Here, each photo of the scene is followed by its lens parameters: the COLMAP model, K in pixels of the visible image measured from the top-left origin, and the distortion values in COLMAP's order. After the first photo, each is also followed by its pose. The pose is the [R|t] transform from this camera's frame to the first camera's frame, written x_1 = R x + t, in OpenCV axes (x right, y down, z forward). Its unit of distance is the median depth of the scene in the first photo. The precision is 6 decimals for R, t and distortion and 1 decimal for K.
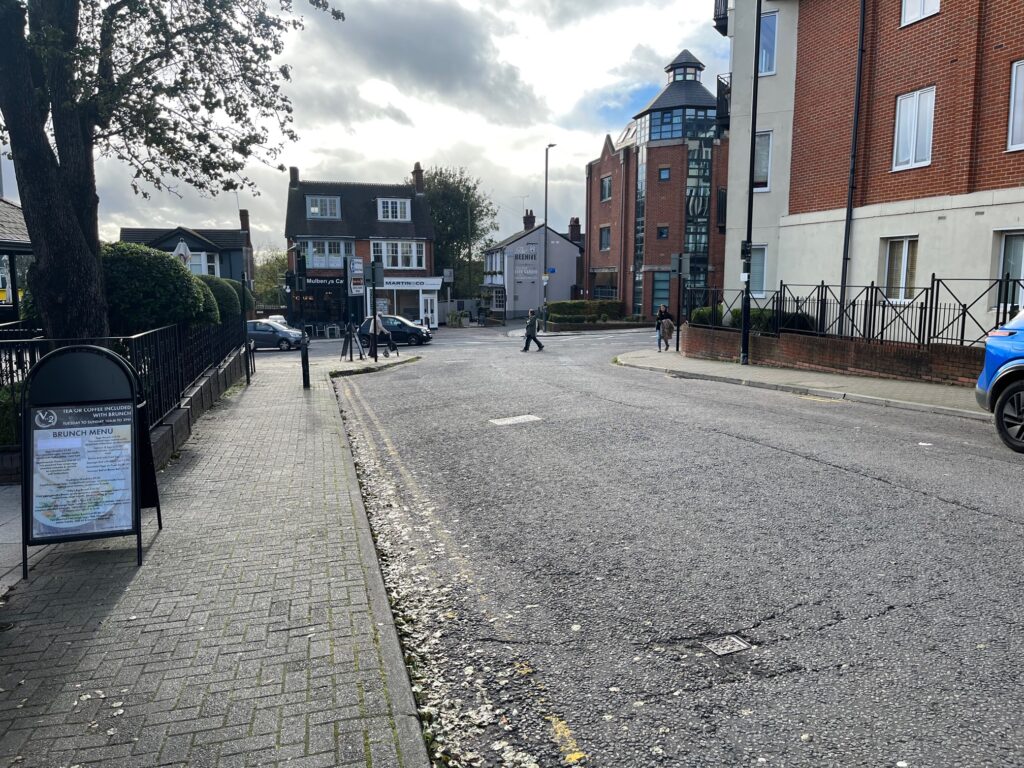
lens RADIAL K [[756.7, 0, 512.4], [0, 756.7, 383.5], [0, 0, 1]] dist [0.011402, 0.003449]
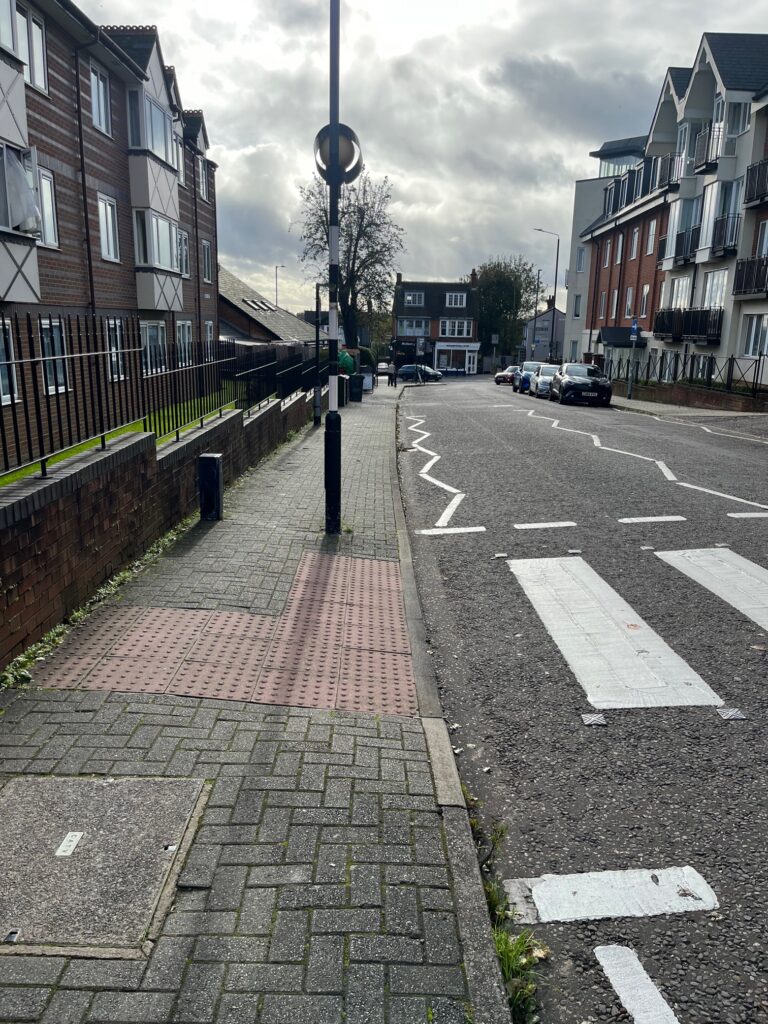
lens RADIAL K [[756.7, 0, 383.0], [0, 756.7, 516.6], [0, 0, 1]] dist [0.011402, 0.003449]
pose [[0.957856, 0.085831, -0.274124, 0.187704], [-0.057195, 0.992194, 0.110813, 0.065638], [0.281495, -0.090464, 0.955289, -0.674234]]
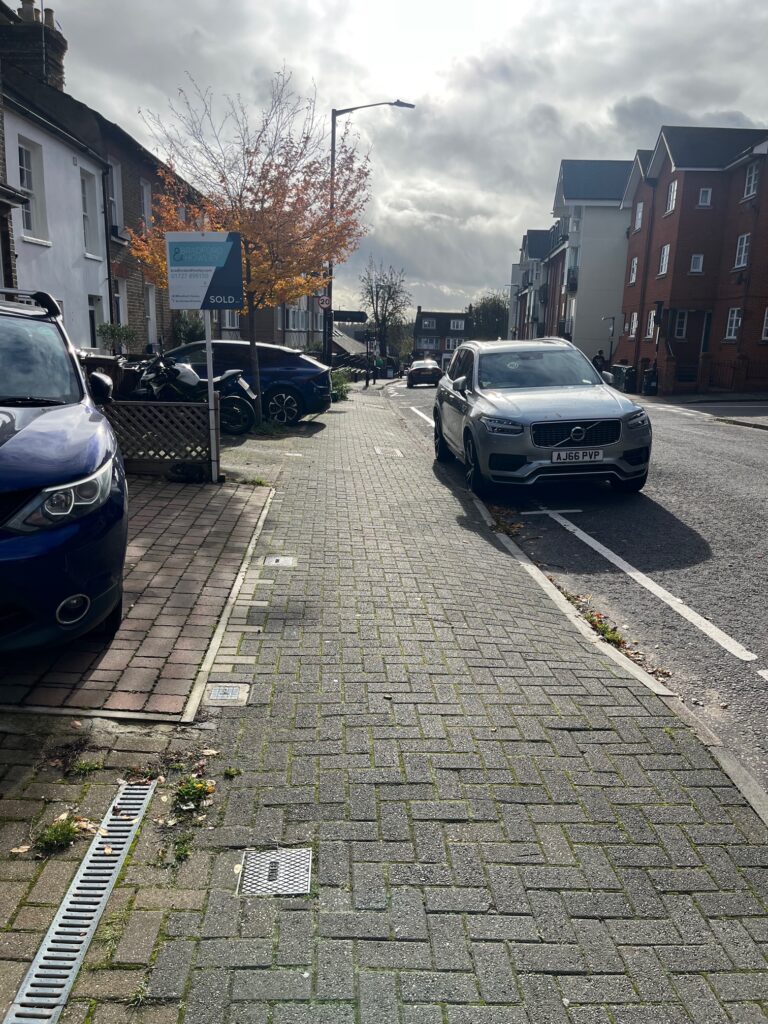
lens RADIAL K [[756.7, 0, 383.4], [0, 756.7, 509.9], [0, 0, 1]] dist [0.011402, 0.003449]
pose [[0.942287, 0.105110, -0.317880, 0.462805], [-0.080349, 0.992689, 0.090066, 0.161542], [0.325023, -0.059327, 0.943844, -1.427897]]
